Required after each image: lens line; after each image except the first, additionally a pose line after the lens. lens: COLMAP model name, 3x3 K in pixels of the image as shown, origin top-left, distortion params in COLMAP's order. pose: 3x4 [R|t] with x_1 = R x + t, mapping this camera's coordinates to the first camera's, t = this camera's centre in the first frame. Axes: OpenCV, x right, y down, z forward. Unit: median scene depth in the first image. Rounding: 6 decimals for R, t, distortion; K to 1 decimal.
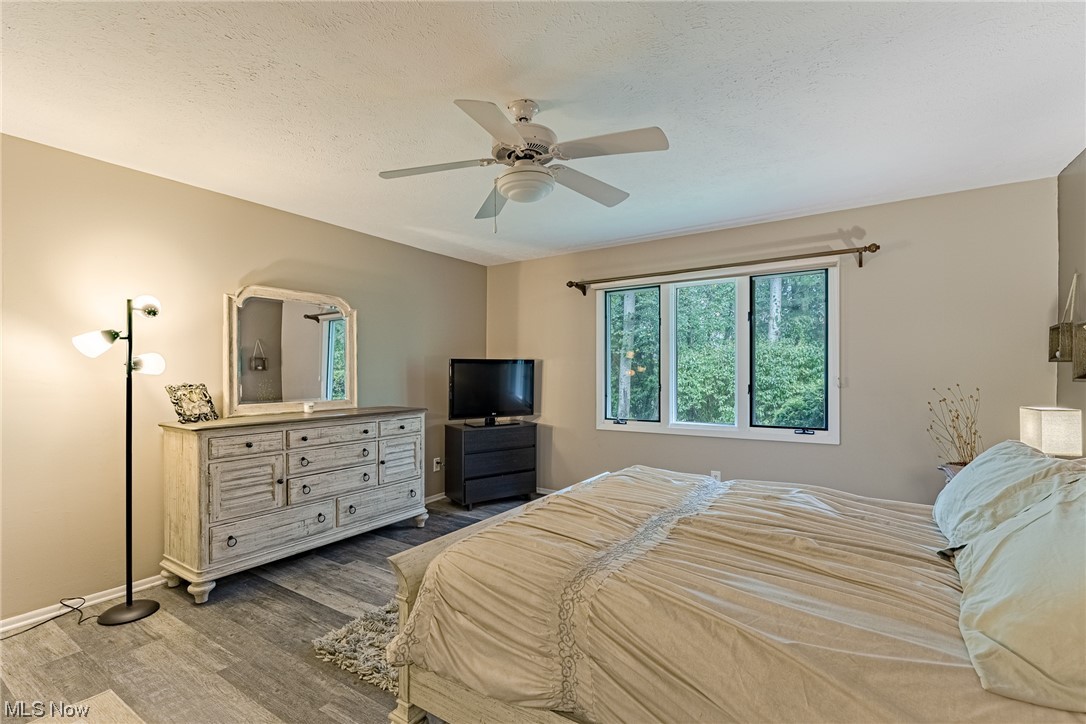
lens RADIAL K [[480.3, 0, 543.3], [0, 480.3, 372.0], [0, 0, 1]] dist [0.001177, 0.000600]
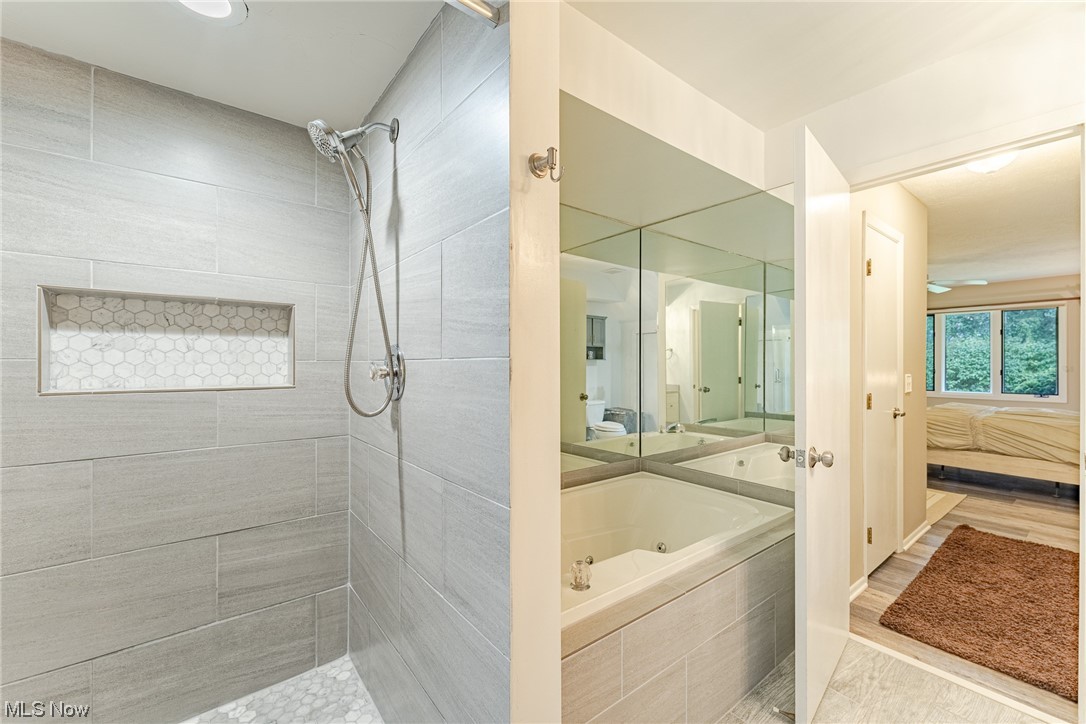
lens RADIAL K [[435.1, 0, 548.3], [0, 435.1, 363.1], [0, 0, 1]] dist [-0.000360, 0.000498]
pose [[0.947413, 0.003477, -0.319993, -0.348667], [-0.003078, 0.999994, 0.001751, 0.000909], [0.319997, -0.000674, 0.947418, -0.578890]]
